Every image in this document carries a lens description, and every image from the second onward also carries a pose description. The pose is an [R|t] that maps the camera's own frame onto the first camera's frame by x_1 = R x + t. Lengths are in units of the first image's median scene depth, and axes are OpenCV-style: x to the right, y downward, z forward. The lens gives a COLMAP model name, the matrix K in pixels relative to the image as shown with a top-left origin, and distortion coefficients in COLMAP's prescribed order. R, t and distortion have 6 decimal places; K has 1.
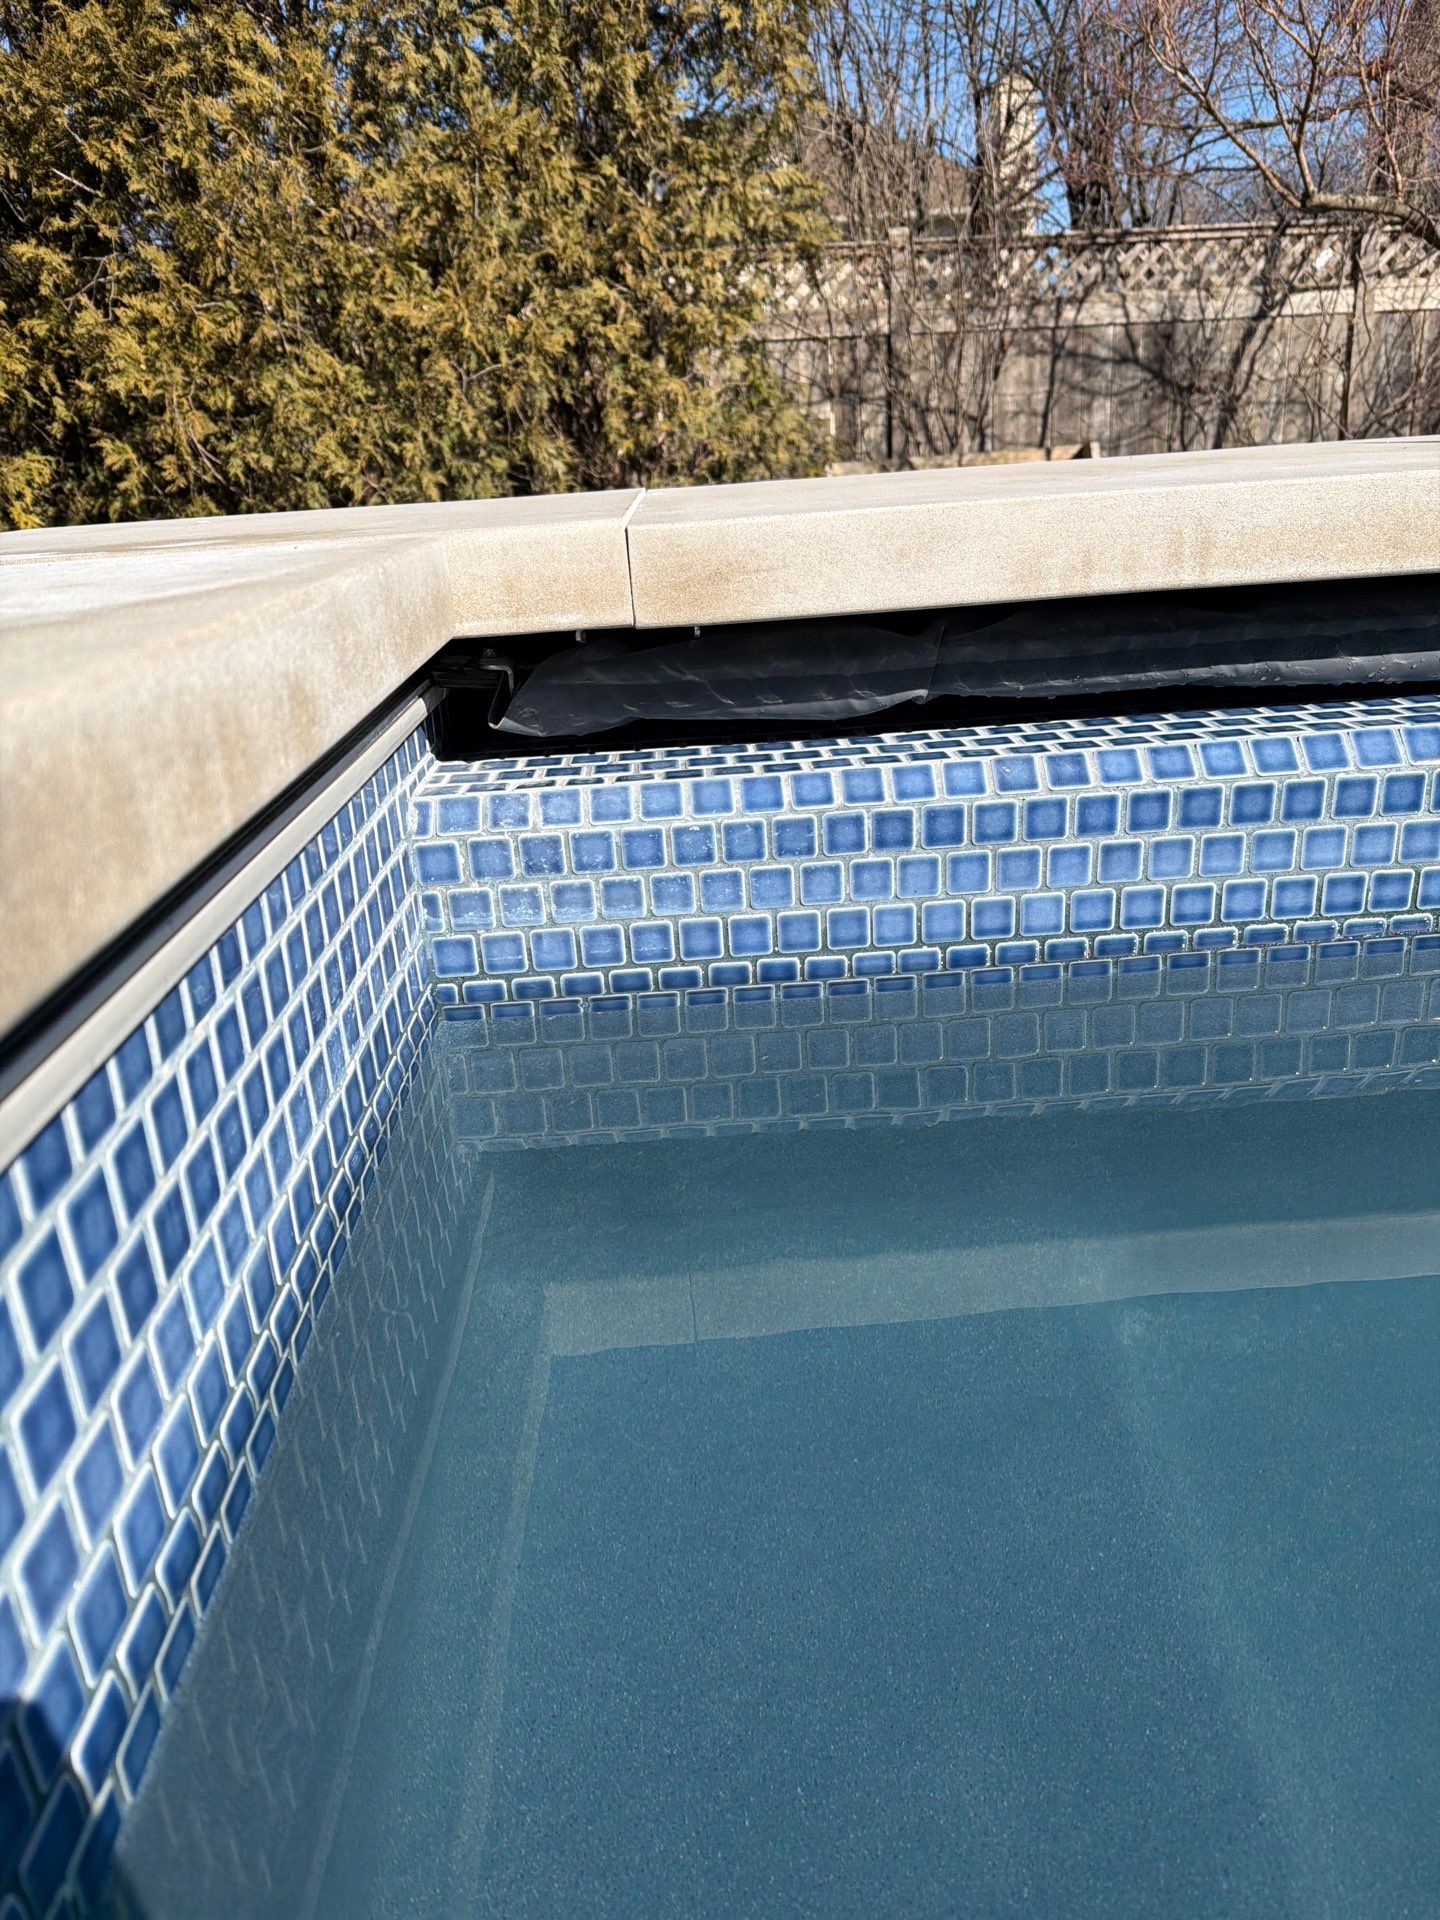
lens RADIAL K [[1347.1, 0, 724.4], [0, 1347.1, 958.6], [0, 0, 1]] dist [0.006225, -0.012074]
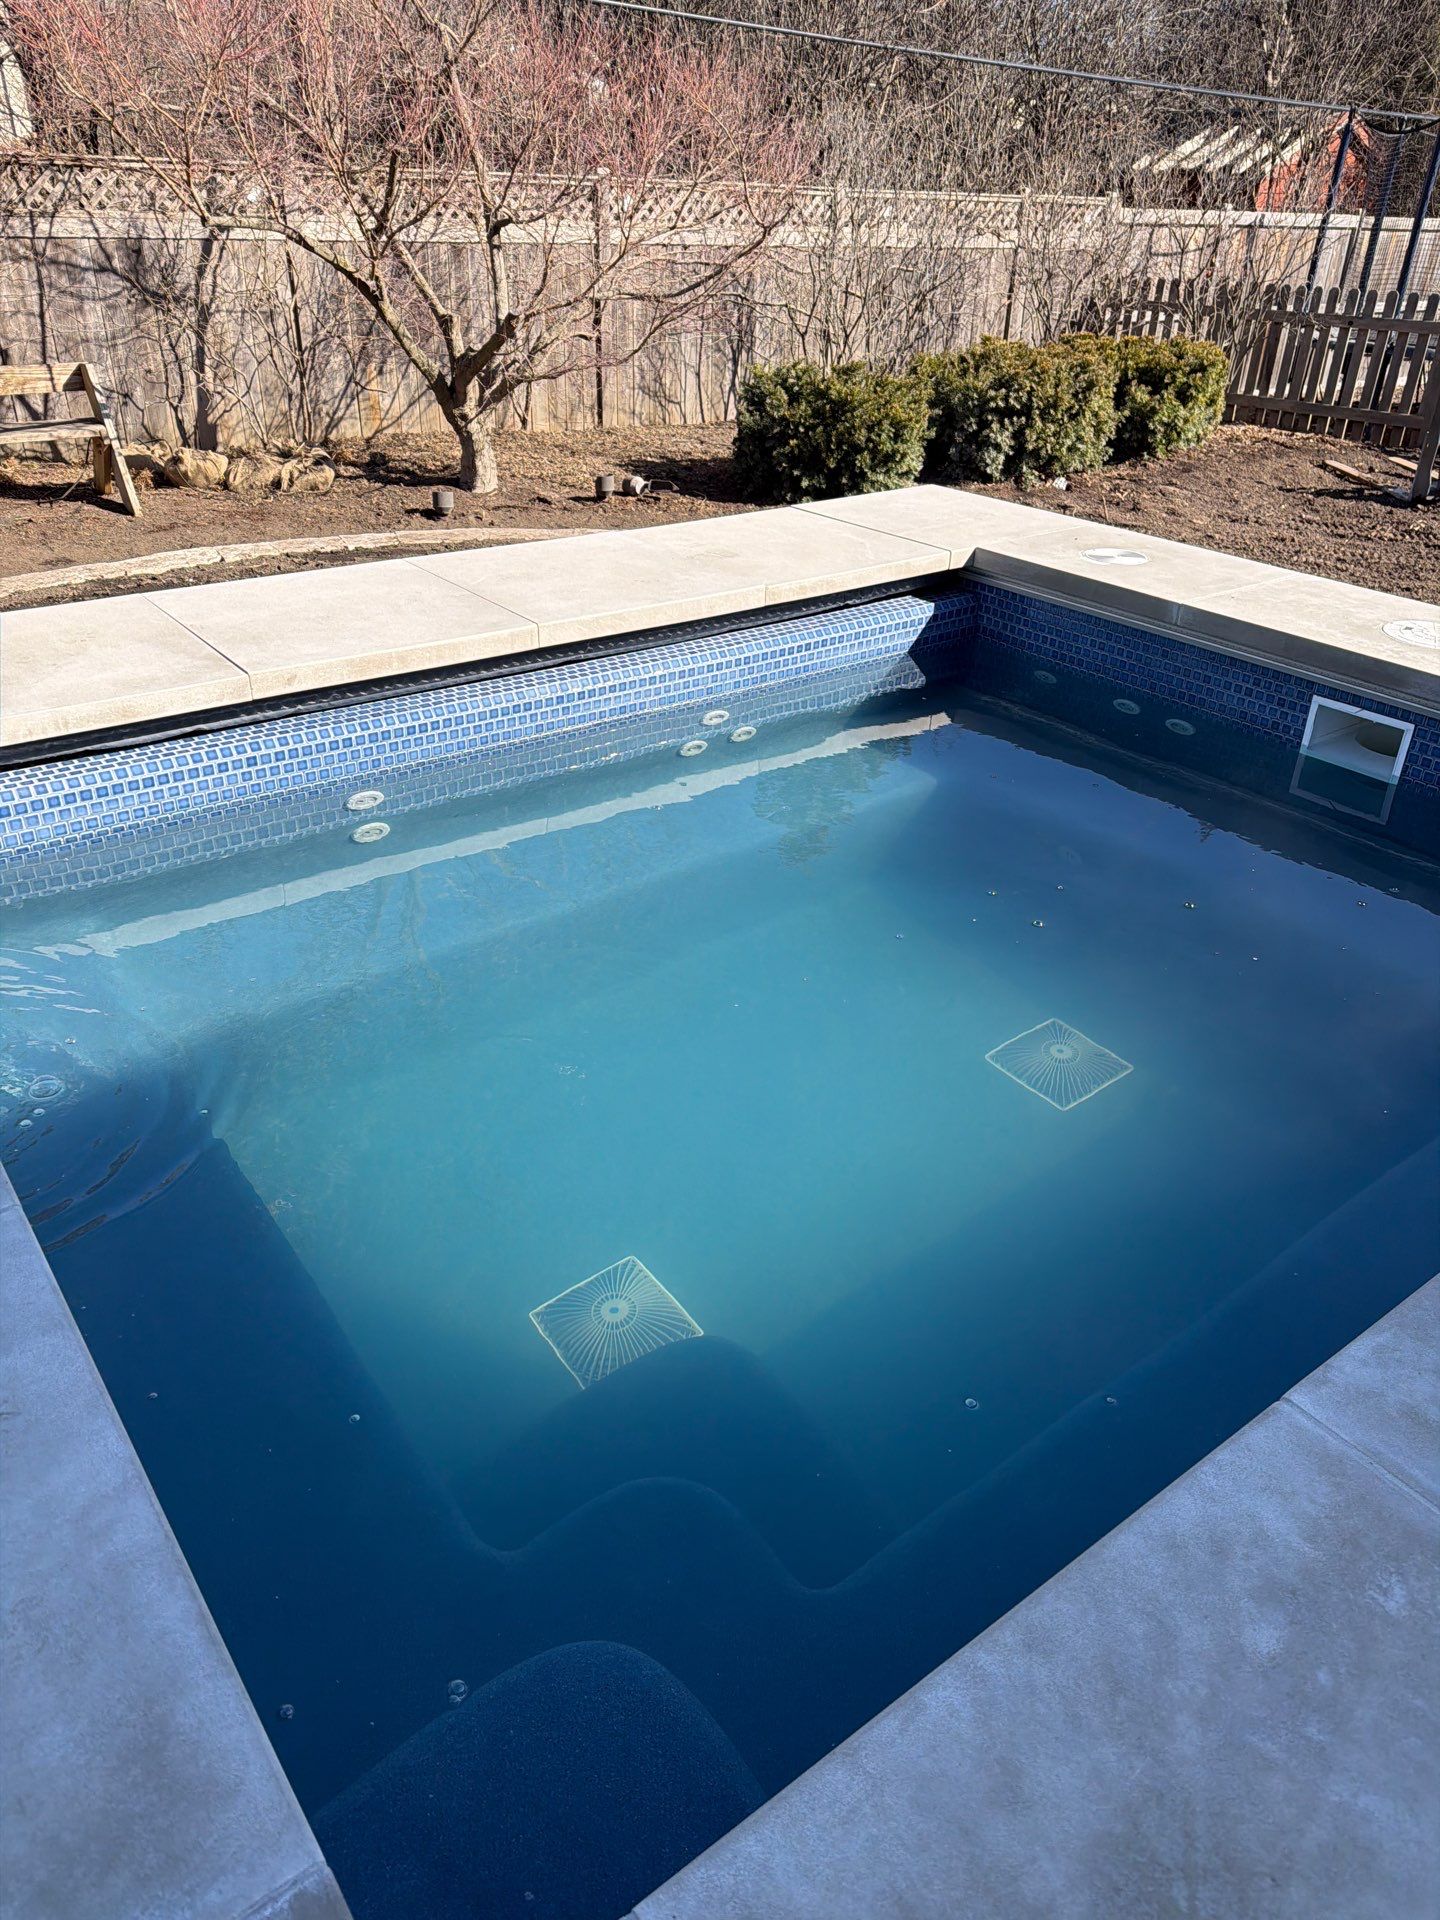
lens RADIAL K [[1347.1, 0, 705.1], [0, 1347.1, 969.2], [0, 0, 1]] dist [0.006225, -0.012074]
pose [[0.819842, -0.218856, 0.529113, -0.035043], [0.130379, 0.971149, 0.199676, -0.023116], [-0.557548, -0.094718, 0.824723, -0.399671]]
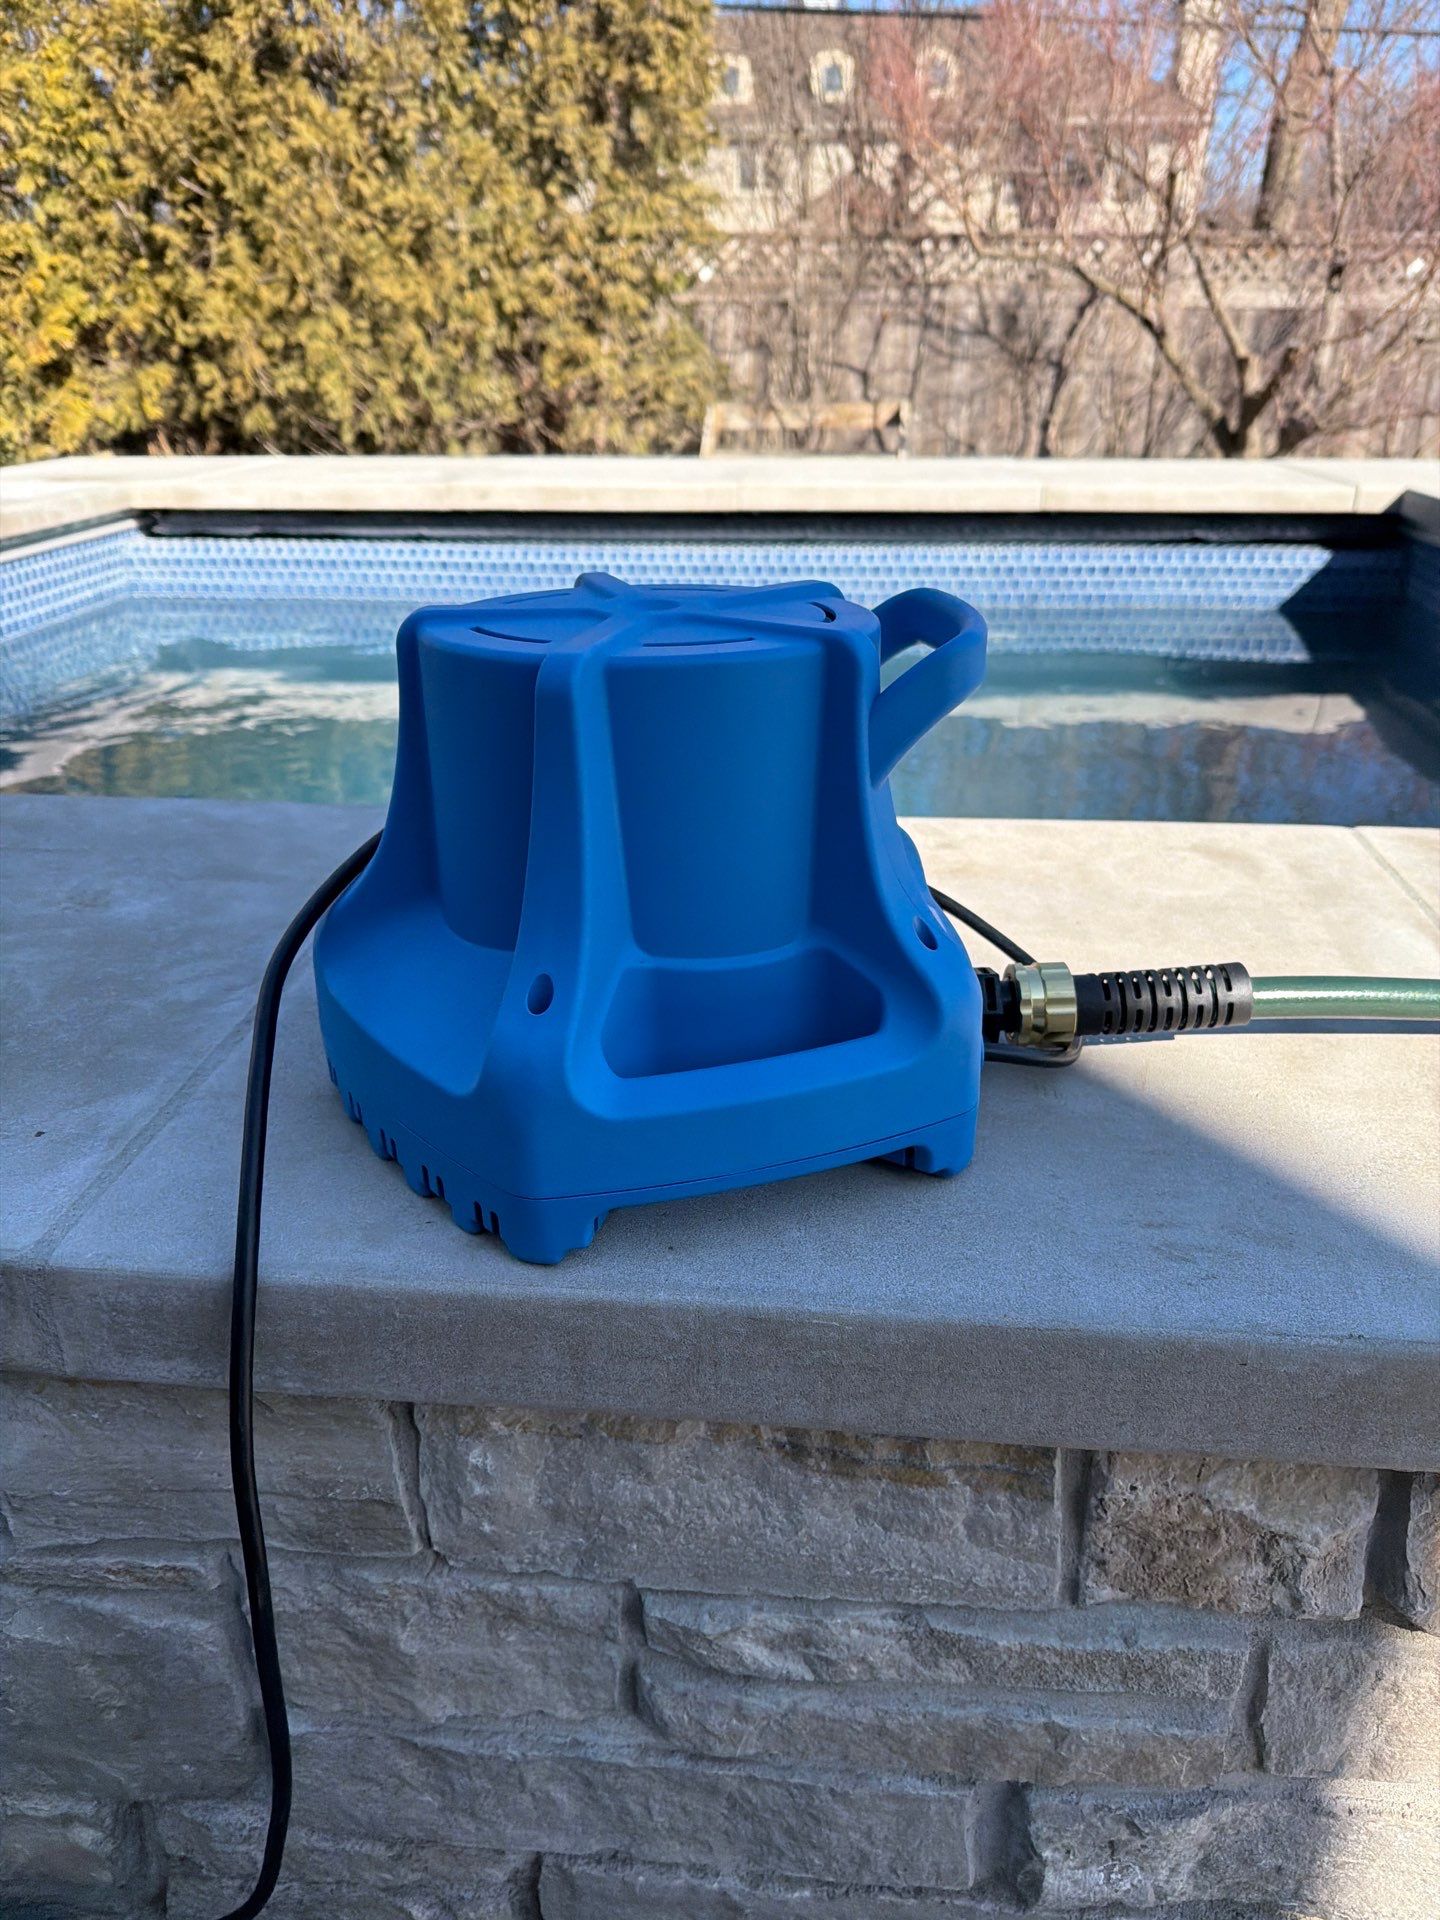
lens RADIAL K [[1347.1, 0, 712.1], [0, 1347.1, 960.9], [0, 0, 1]] dist [0.006225, -0.012074]
pose [[0.987616, 0.112021, -0.109850, 0.319184], [-0.103437, 0.991335, 0.080970, 0.092996], [0.117968, -0.068605, 0.990645, -0.440578]]
